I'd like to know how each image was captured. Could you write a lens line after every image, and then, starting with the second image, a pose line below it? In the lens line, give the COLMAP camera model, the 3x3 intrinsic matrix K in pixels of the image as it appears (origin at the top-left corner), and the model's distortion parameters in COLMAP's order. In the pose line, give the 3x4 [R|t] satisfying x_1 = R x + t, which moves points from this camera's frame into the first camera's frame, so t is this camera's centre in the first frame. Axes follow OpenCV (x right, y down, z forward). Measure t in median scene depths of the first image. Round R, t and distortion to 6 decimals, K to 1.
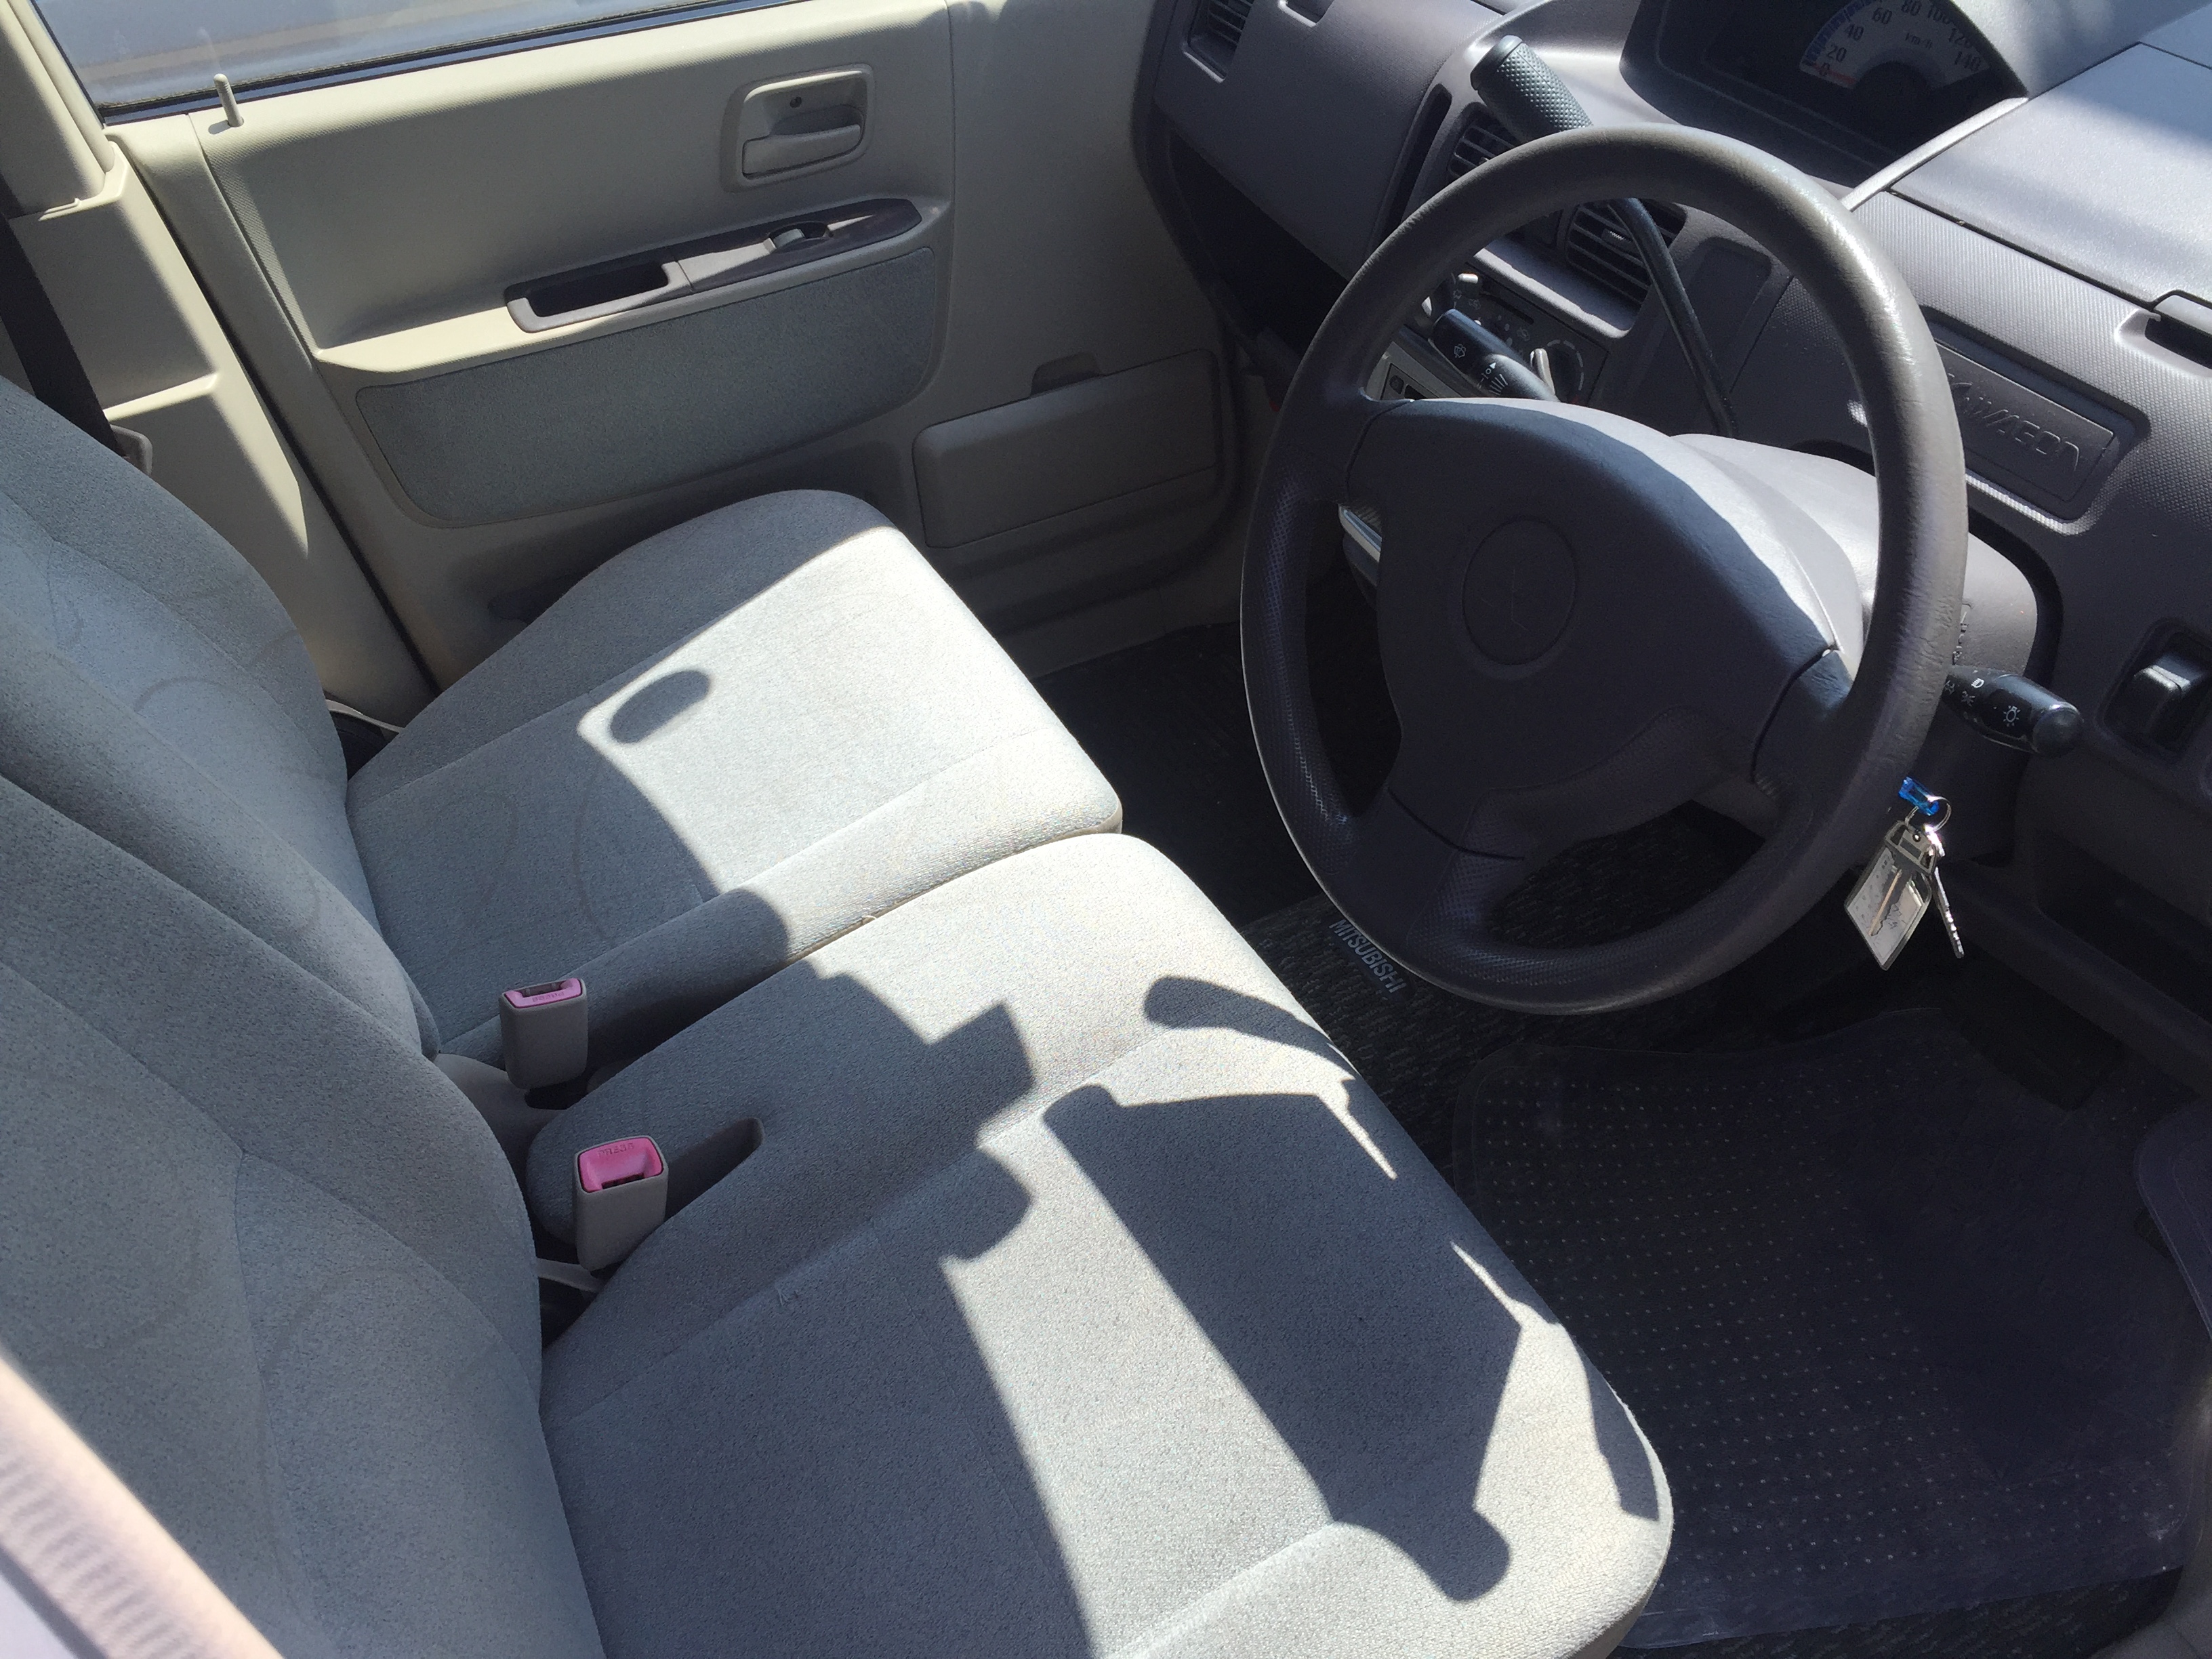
lens RADIAL K [[1889.4, 0, 1111.1], [0, 1889.4, 819.6], [0, 0, 1]] dist [0.089962, -0.123207]
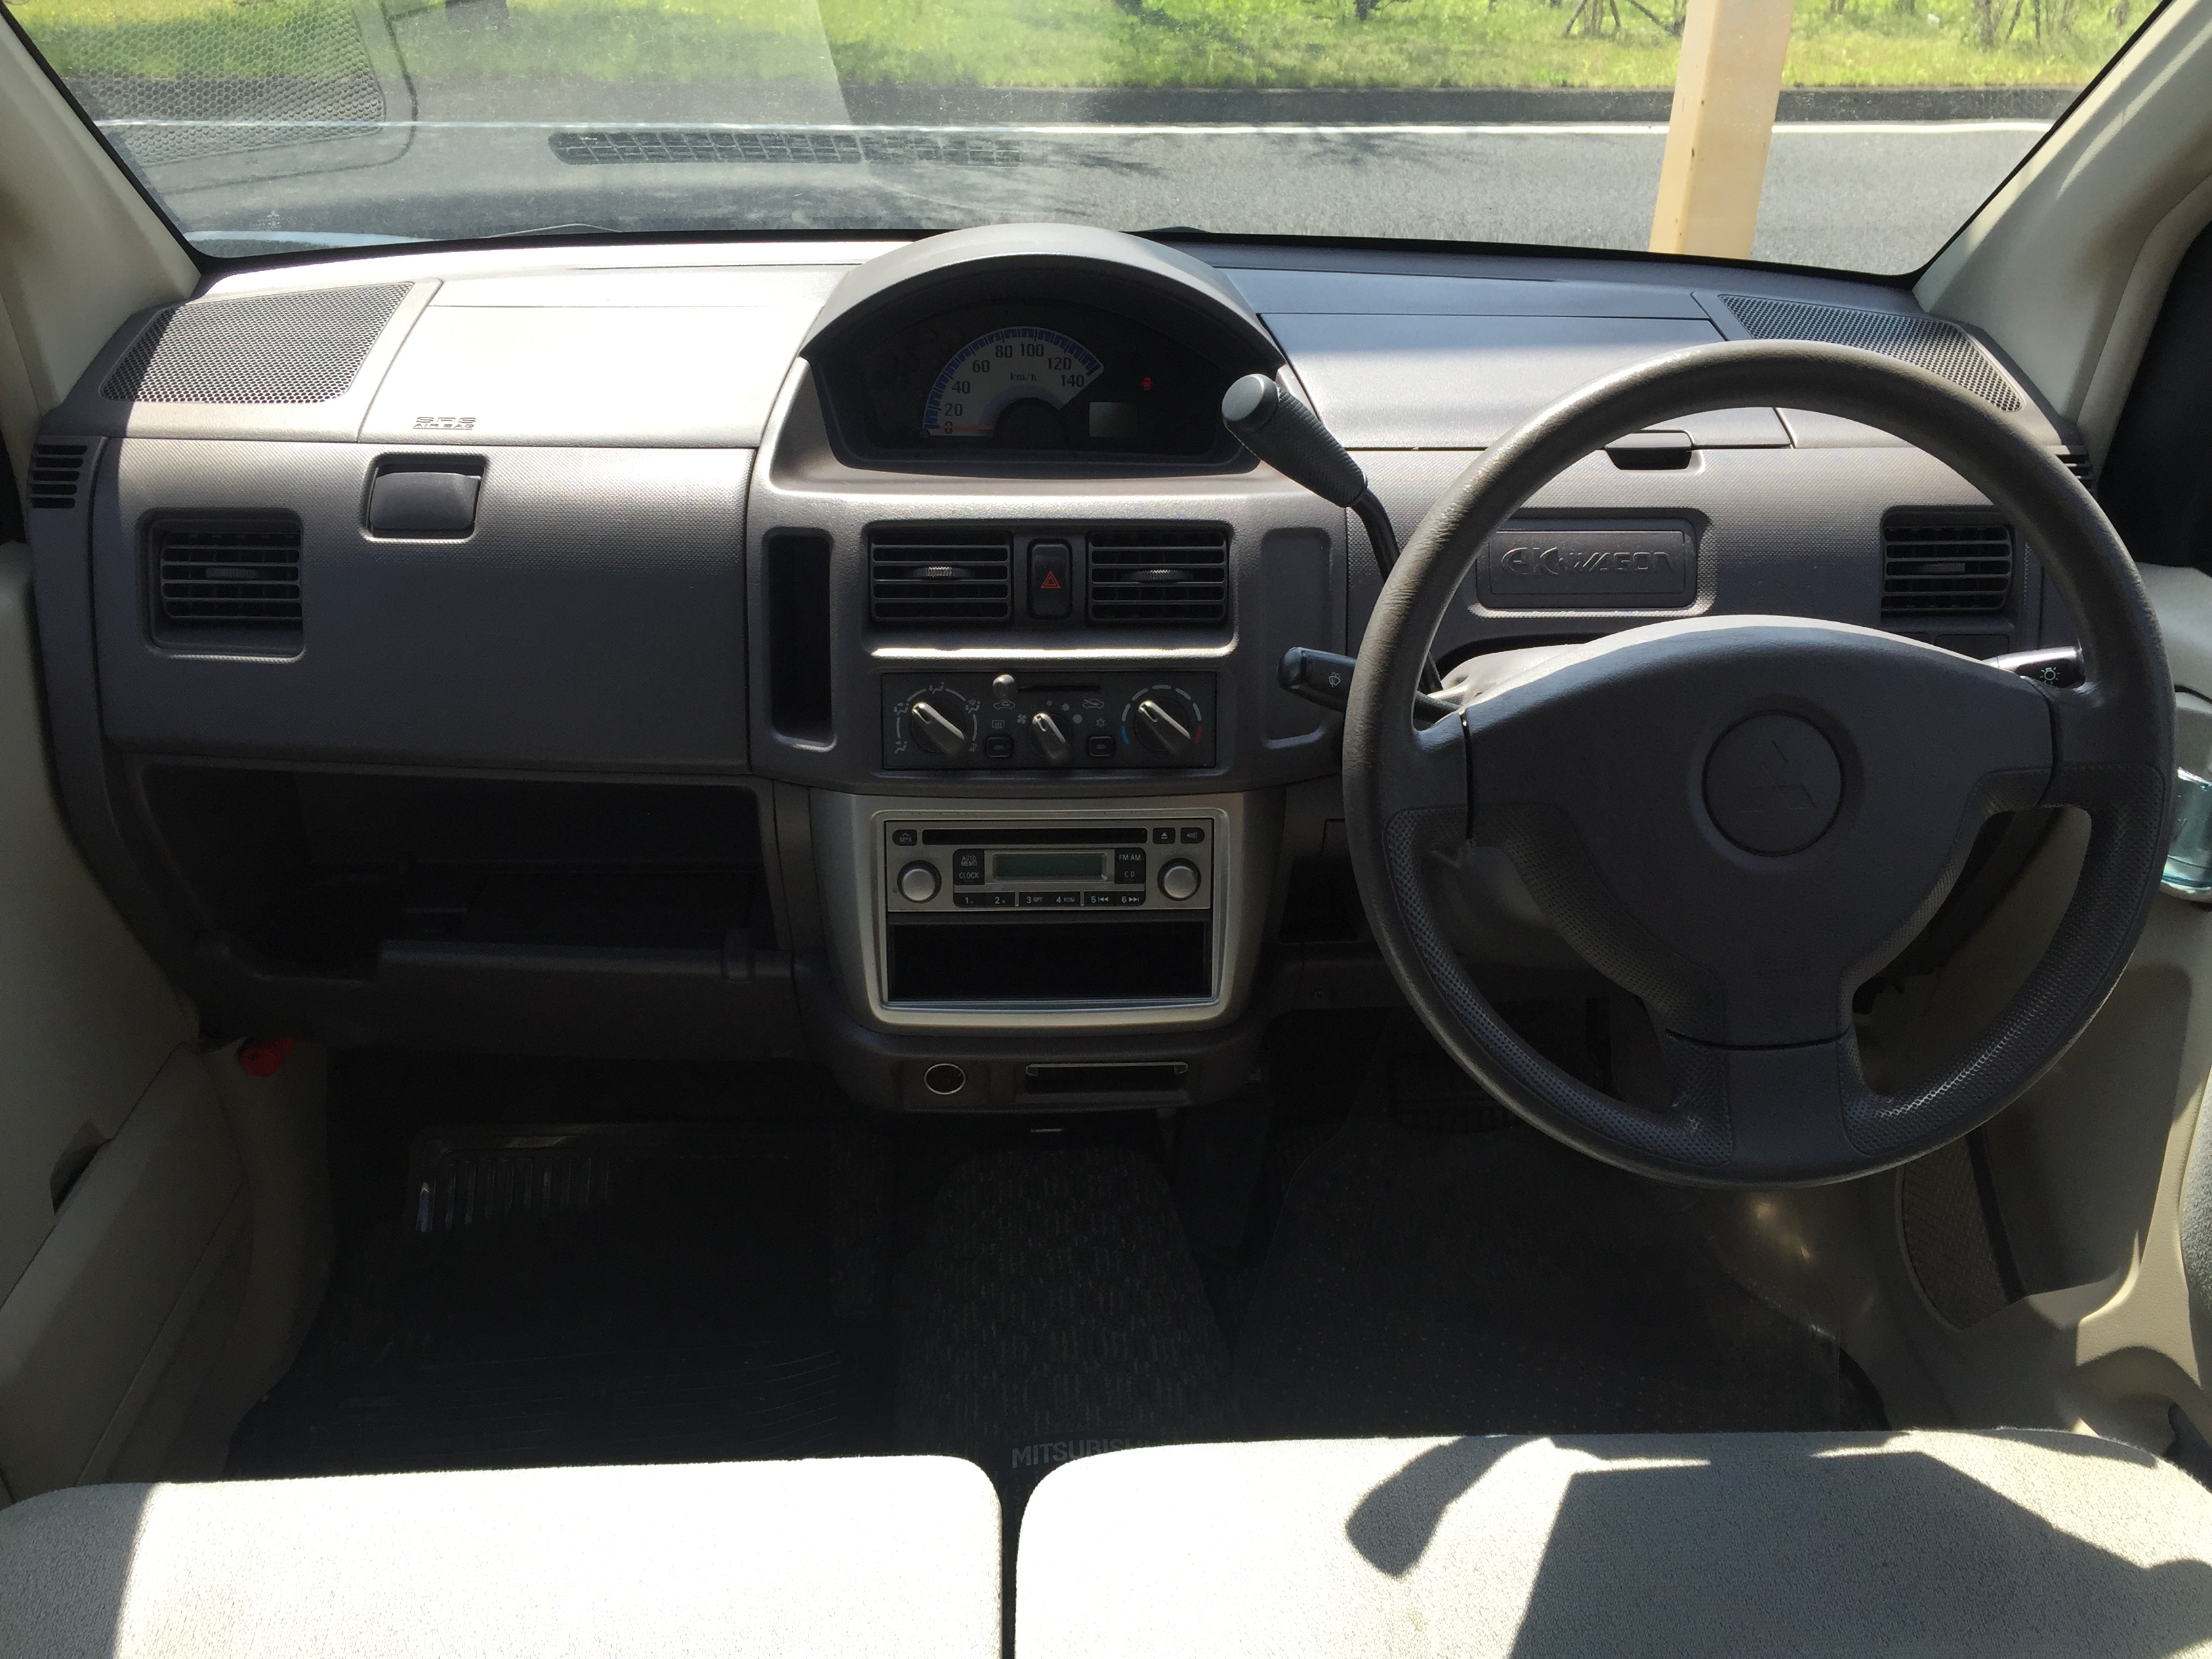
lens RADIAL K [[1889.4, 0, 1111.1], [0, 1889.4, 819.6], [0, 0, 1]] dist [0.089962, -0.123207]
pose [[0.415404, -0.389465, 0.822044, -0.583375], [0.568900, 0.816390, 0.099303, -0.308143], [-0.709784, 0.426410, 0.560697, 0.520424]]
